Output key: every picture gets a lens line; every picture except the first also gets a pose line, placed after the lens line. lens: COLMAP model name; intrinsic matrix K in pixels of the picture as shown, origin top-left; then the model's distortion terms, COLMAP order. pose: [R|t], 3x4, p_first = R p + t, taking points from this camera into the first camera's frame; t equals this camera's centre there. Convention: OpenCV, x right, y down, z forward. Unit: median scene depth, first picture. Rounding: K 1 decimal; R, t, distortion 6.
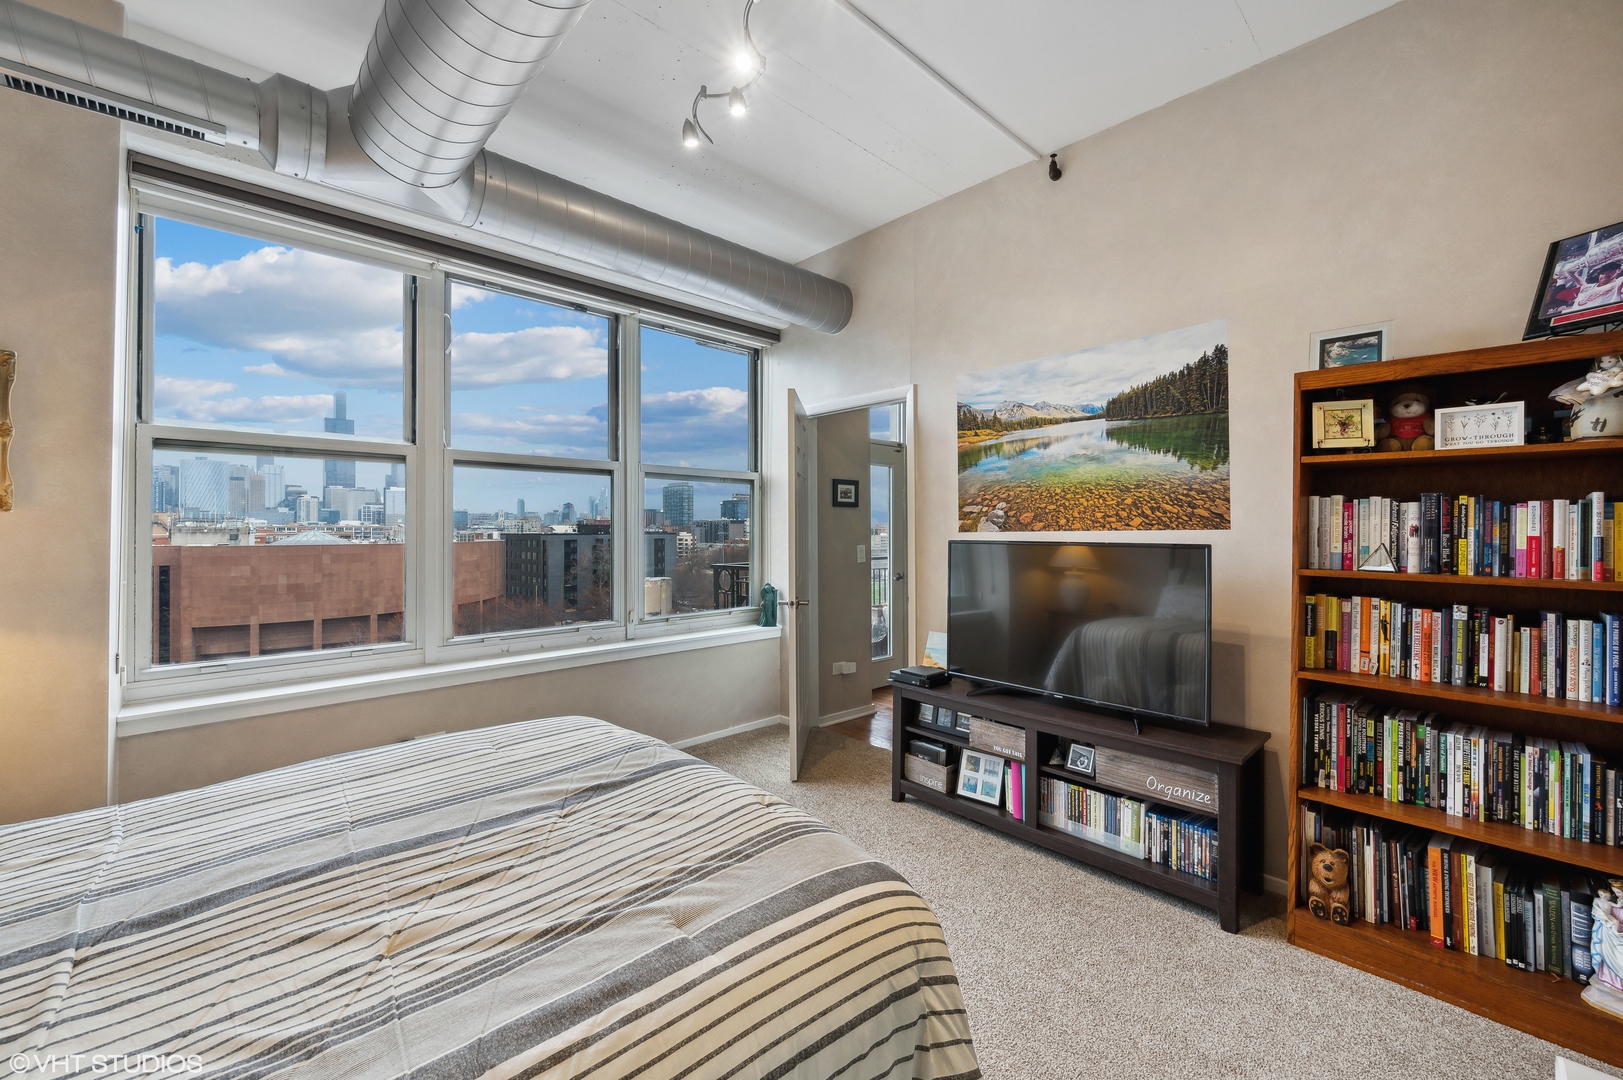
lens RADIAL K [[650.9, 0, 816.8], [0, 650.9, 529.8], [0, 0, 1]] dist [-0.005256, 0.000751]
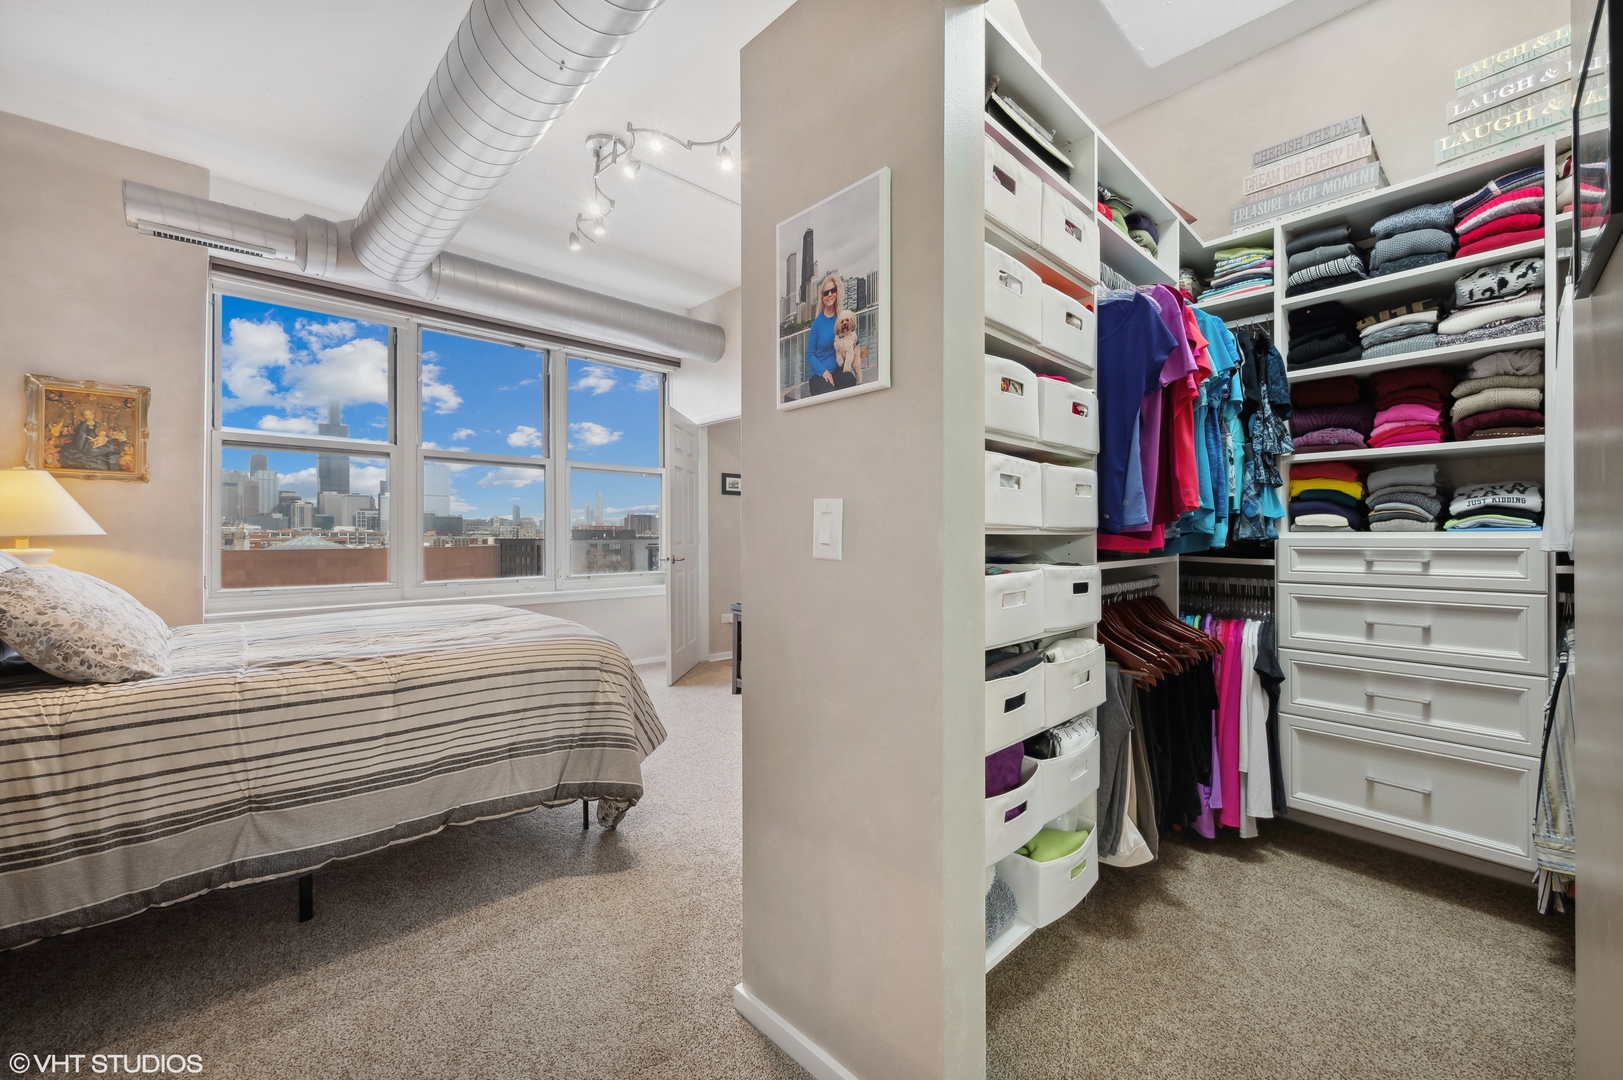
lens RADIAL K [[650.9, 0, 819.2], [0, 650.9, 540.3], [0, 0, 1]] dist [-0.005256, 0.000751]
pose [[0.999966, -0.000060, 0.008233, 0.250332], [0.000007, 0.999979, 0.006413, 0.057469], [-0.008233, -0.006413, 0.999946, -0.365656]]
